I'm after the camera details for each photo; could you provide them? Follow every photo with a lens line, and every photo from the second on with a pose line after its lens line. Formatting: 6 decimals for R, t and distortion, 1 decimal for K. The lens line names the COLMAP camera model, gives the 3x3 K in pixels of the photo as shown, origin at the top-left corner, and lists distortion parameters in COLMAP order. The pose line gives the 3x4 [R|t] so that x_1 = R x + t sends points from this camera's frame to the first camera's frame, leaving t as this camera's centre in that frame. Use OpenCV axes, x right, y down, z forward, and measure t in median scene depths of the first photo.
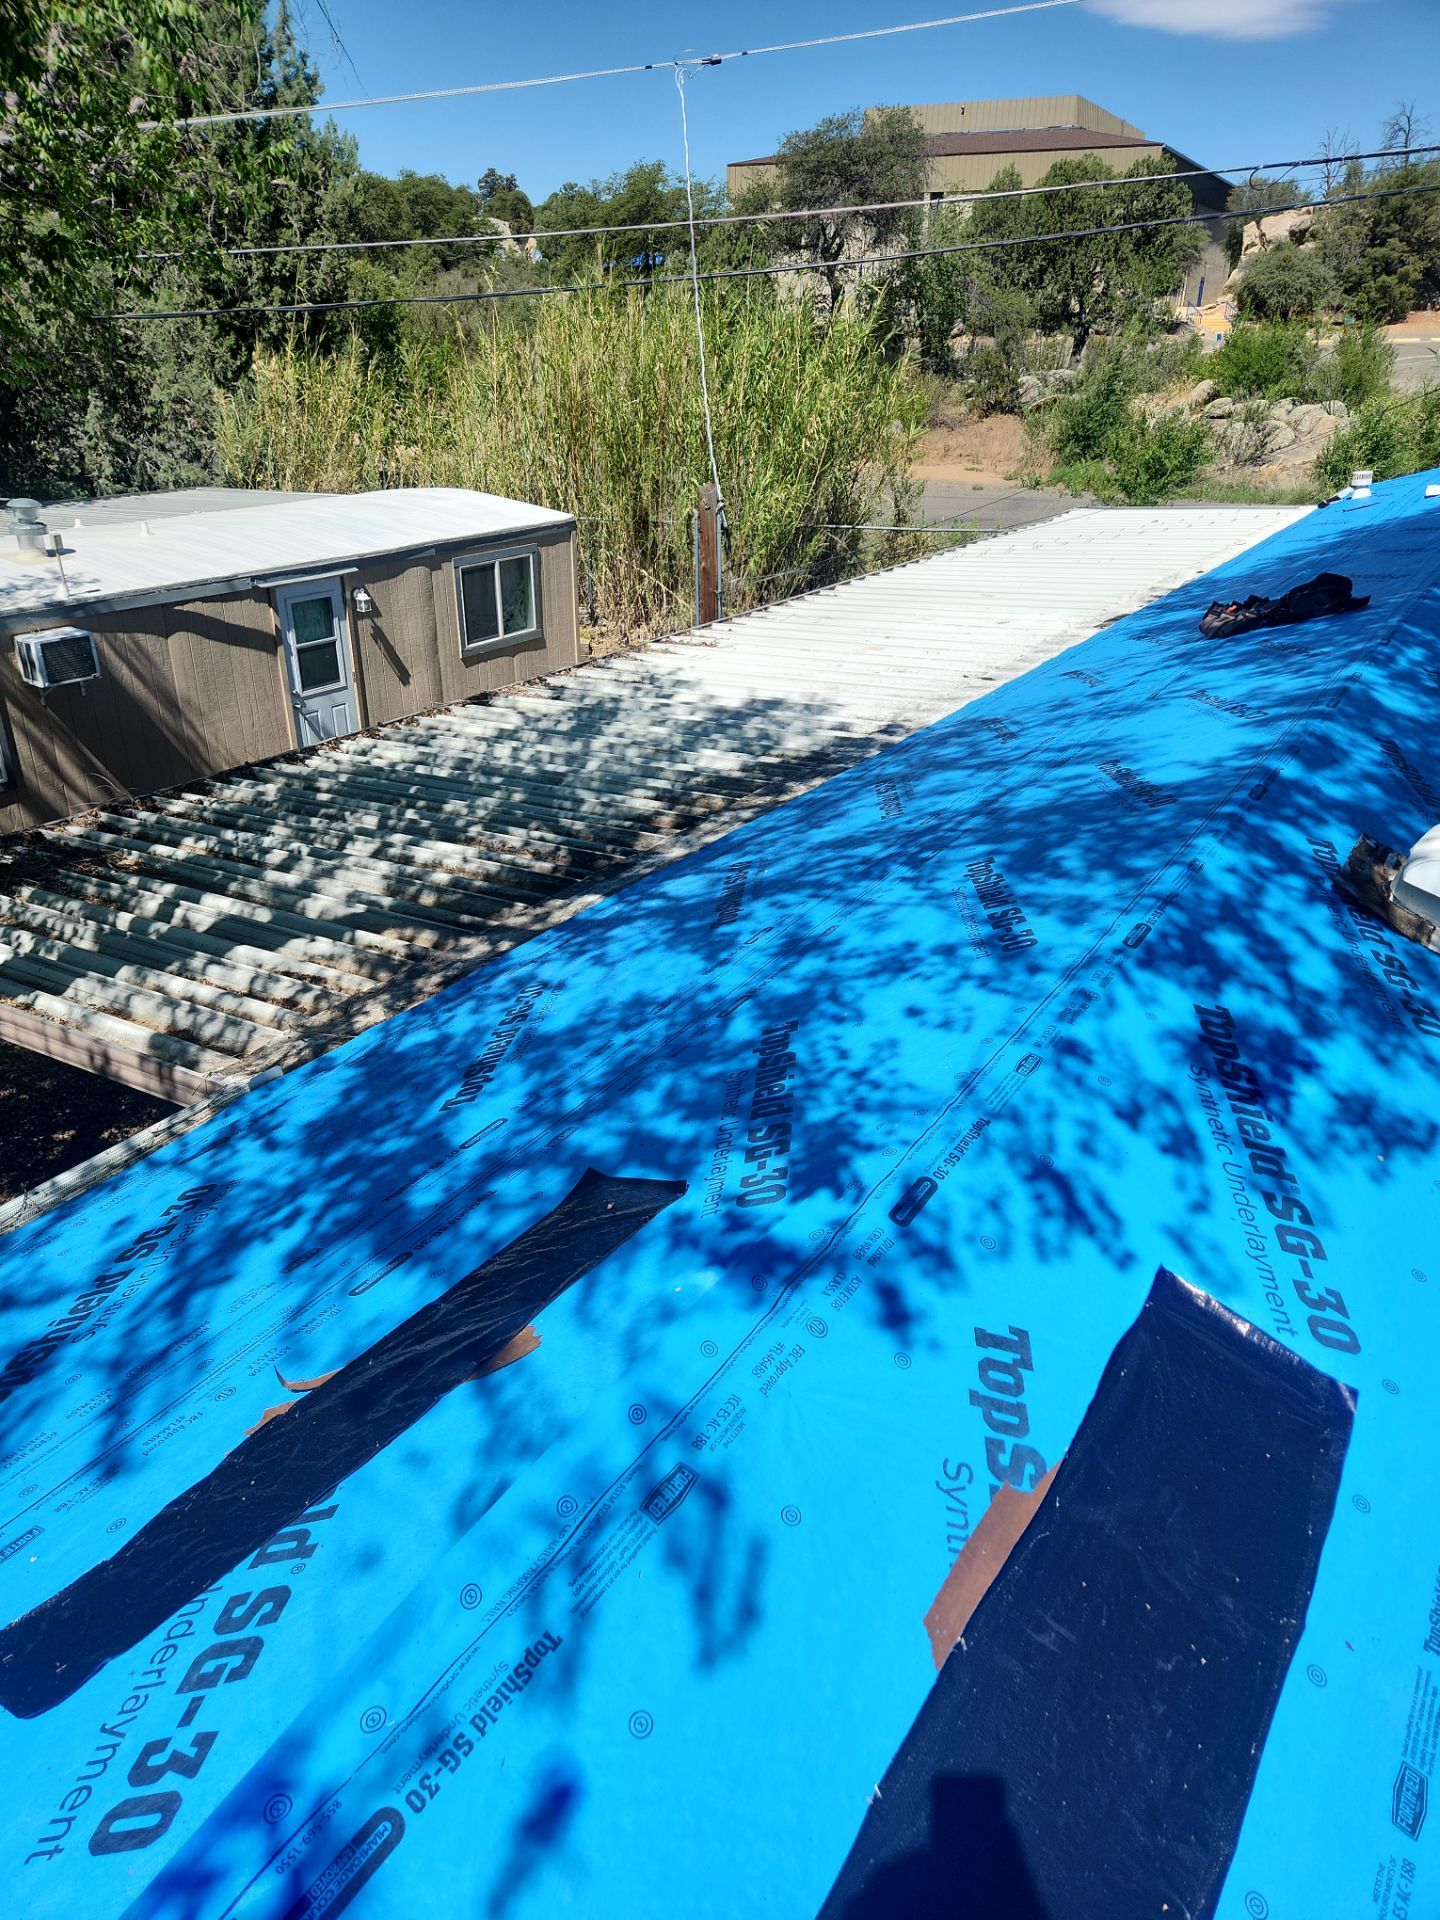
lens RADIAL K [[1327.4, 0, 720.0], [0, 1327.4, 960.0], [0, 0, 1]] dist [0.102048, -0.097766]
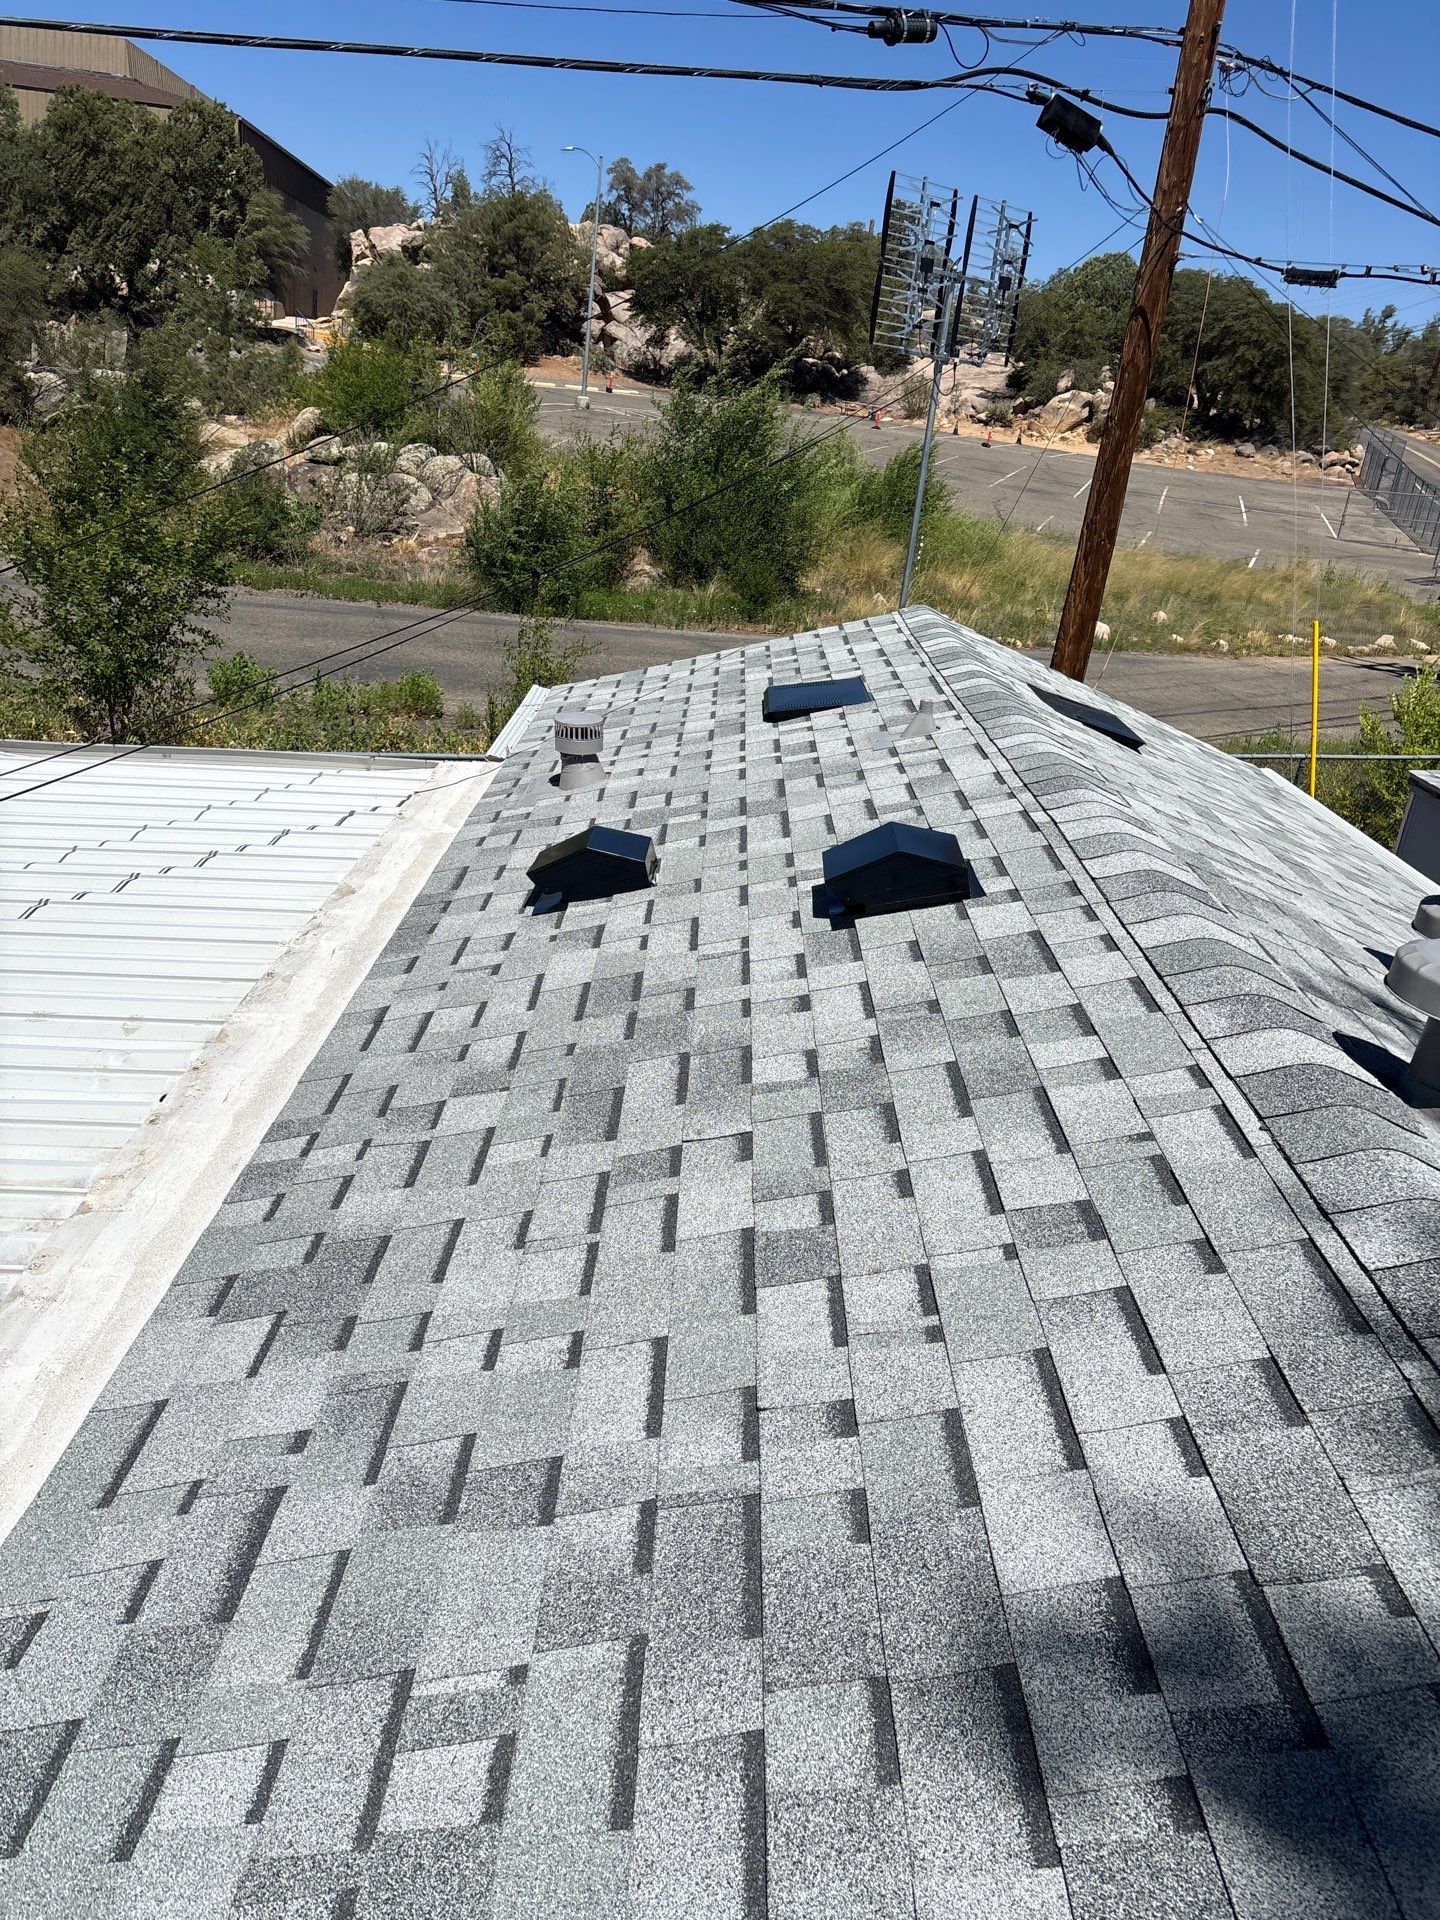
lens RADIAL K [[1421.2, 0, 720.0], [0, 1421.2, 960.0], [0, 0, 1]] dist [0.048237, -0.057129]
pose [[0.846623, -0.109889, 0.520725, 0.107276], [0.125274, 0.992106, 0.005688, -0.104849], [-0.517239, 0.060418, 0.853706, 0.237282]]
